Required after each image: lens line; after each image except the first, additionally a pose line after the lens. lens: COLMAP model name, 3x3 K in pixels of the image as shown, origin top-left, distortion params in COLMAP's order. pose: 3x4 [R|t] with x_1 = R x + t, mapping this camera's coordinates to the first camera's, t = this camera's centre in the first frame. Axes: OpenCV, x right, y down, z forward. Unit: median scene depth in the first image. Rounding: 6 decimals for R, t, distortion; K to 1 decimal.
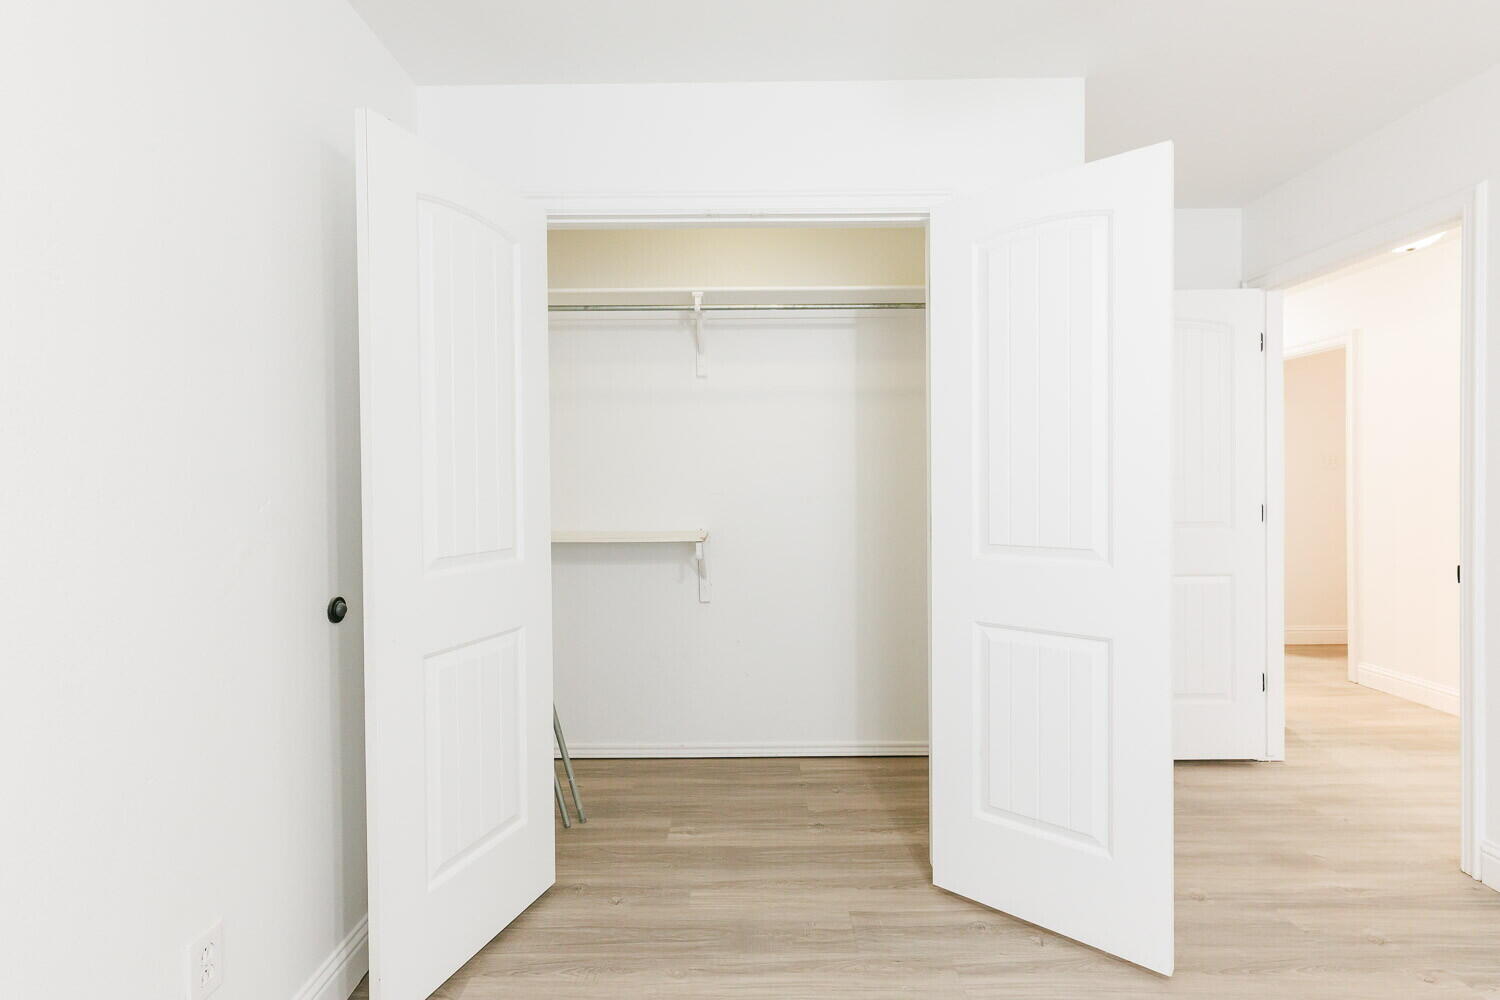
lens RADIAL K [[664.4, 0, 742.9], [0, 664.4, 488.0], [0, 0, 1]] dist [0.003838, 0.002812]
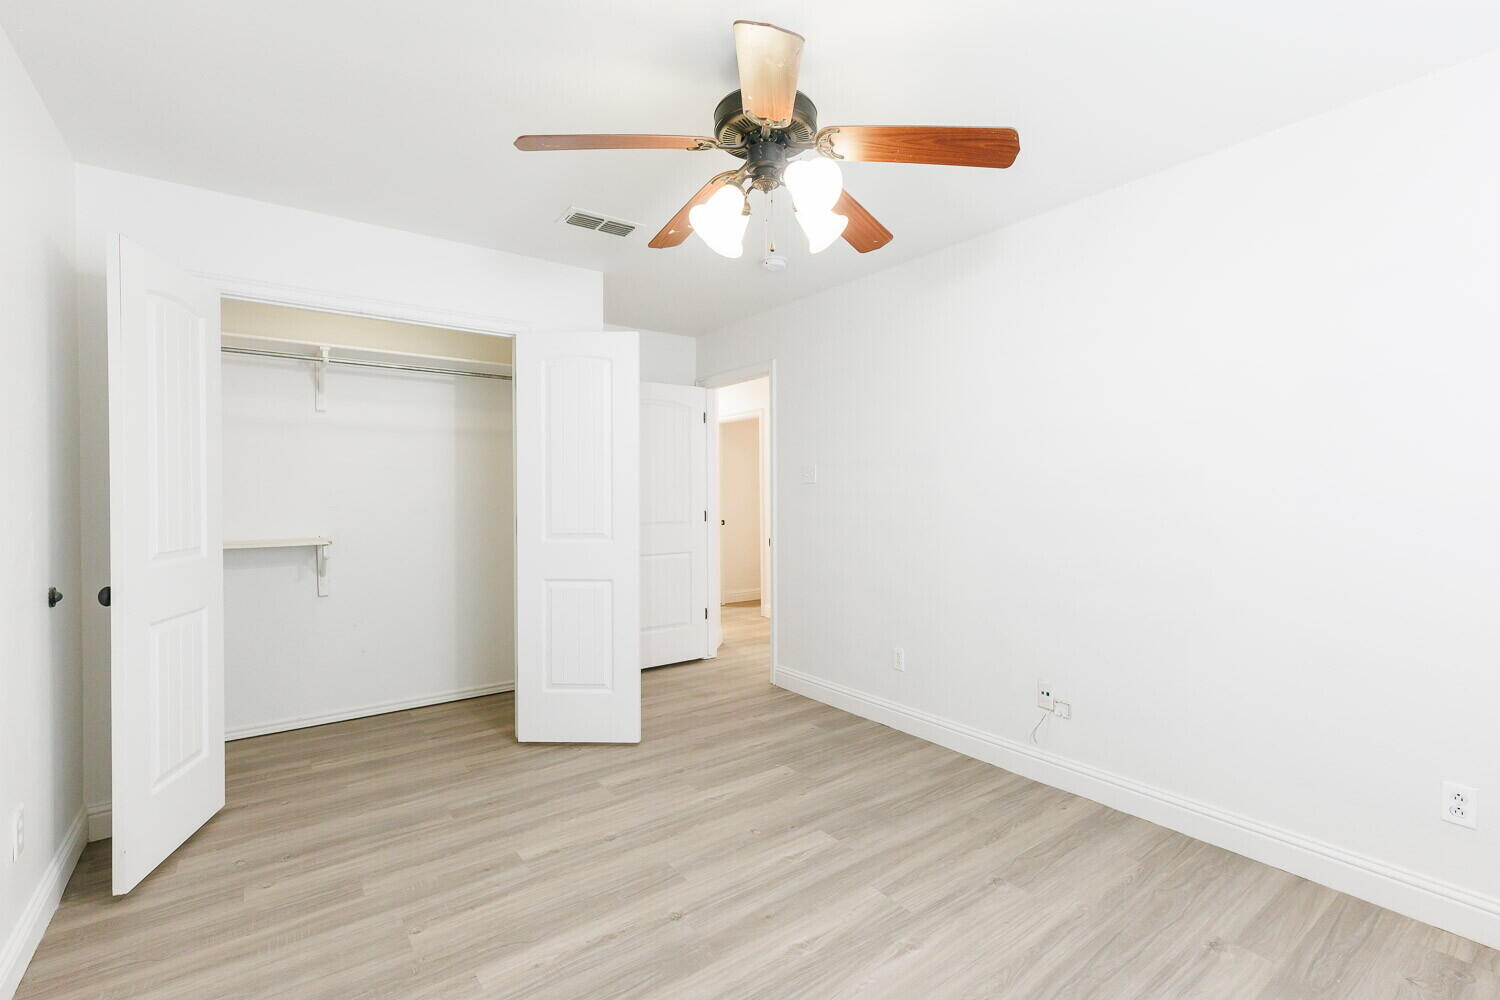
lens RADIAL K [[664.4, 0, 746.0], [0, 664.4, 497.6], [0, 0, 1]] dist [0.003838, 0.002812]
pose [[0.803675, 0.001996, 0.595065, -0.205081], [0.003648, 0.999959, -0.008280, 0.004829], [-0.595057, 0.008825, 0.803635, -0.561059]]
